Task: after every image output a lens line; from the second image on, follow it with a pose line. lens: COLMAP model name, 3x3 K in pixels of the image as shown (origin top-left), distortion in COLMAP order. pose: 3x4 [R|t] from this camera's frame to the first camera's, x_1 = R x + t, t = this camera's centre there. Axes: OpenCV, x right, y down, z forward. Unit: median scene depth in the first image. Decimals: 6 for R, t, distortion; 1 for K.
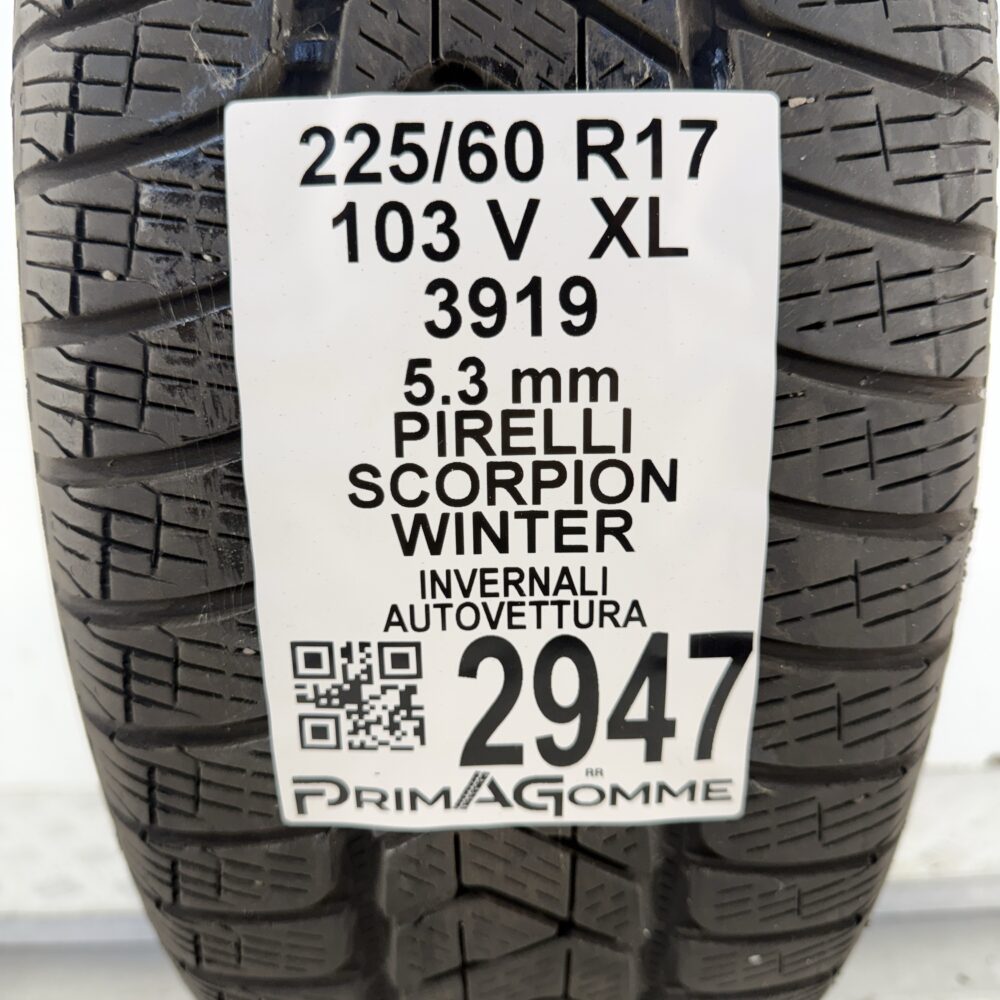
lens RADIAL K [[930.8, 0, 500.0], [0, 930.8, 500.0], [0, 0, 1]] dist [0.138688, -0.358373]
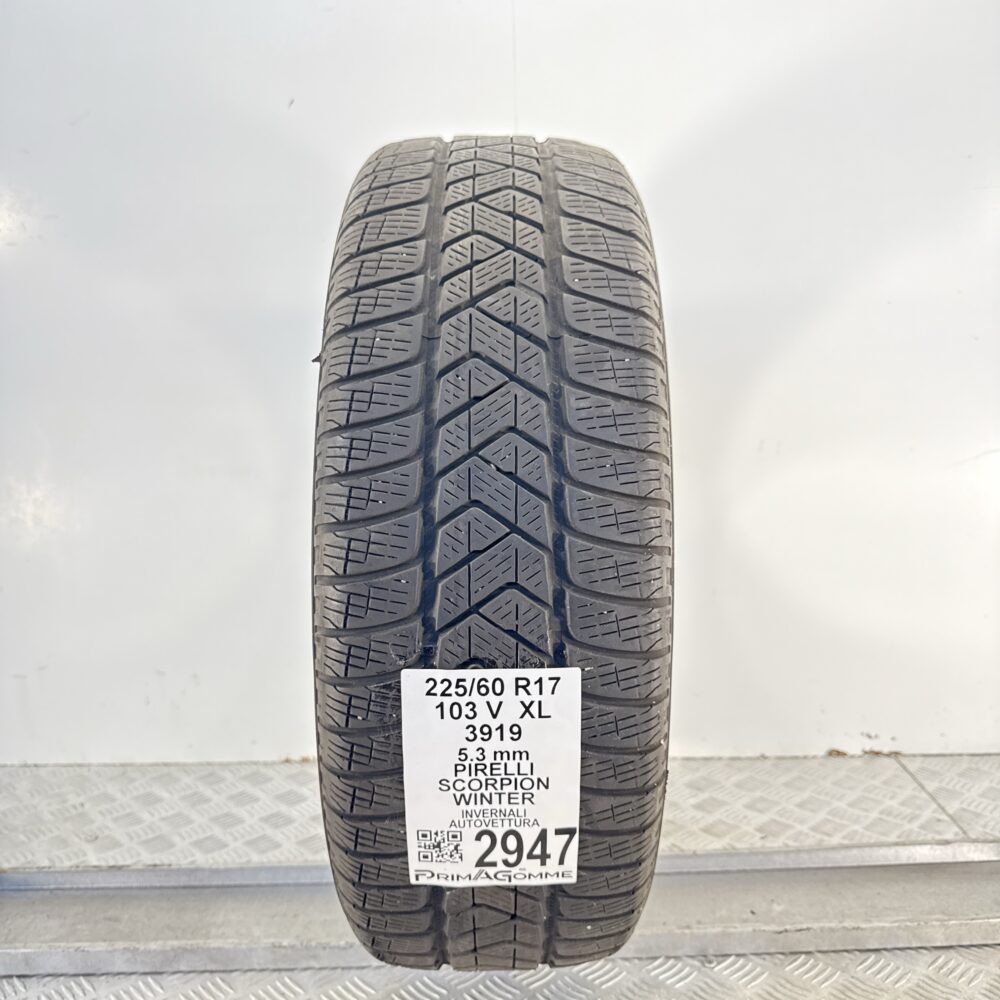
lens RADIAL K [[930.8, 0, 500.0], [0, 930.8, 500.0], [0, 0, 1]] dist [0.138688, -0.358373]
pose [[0.999948, 0.008072, 0.006169, 0.007645], [-0.008658, 0.994782, 0.101660, -1.210769], [-0.005316, -0.101708, 0.994800, -1.870390]]
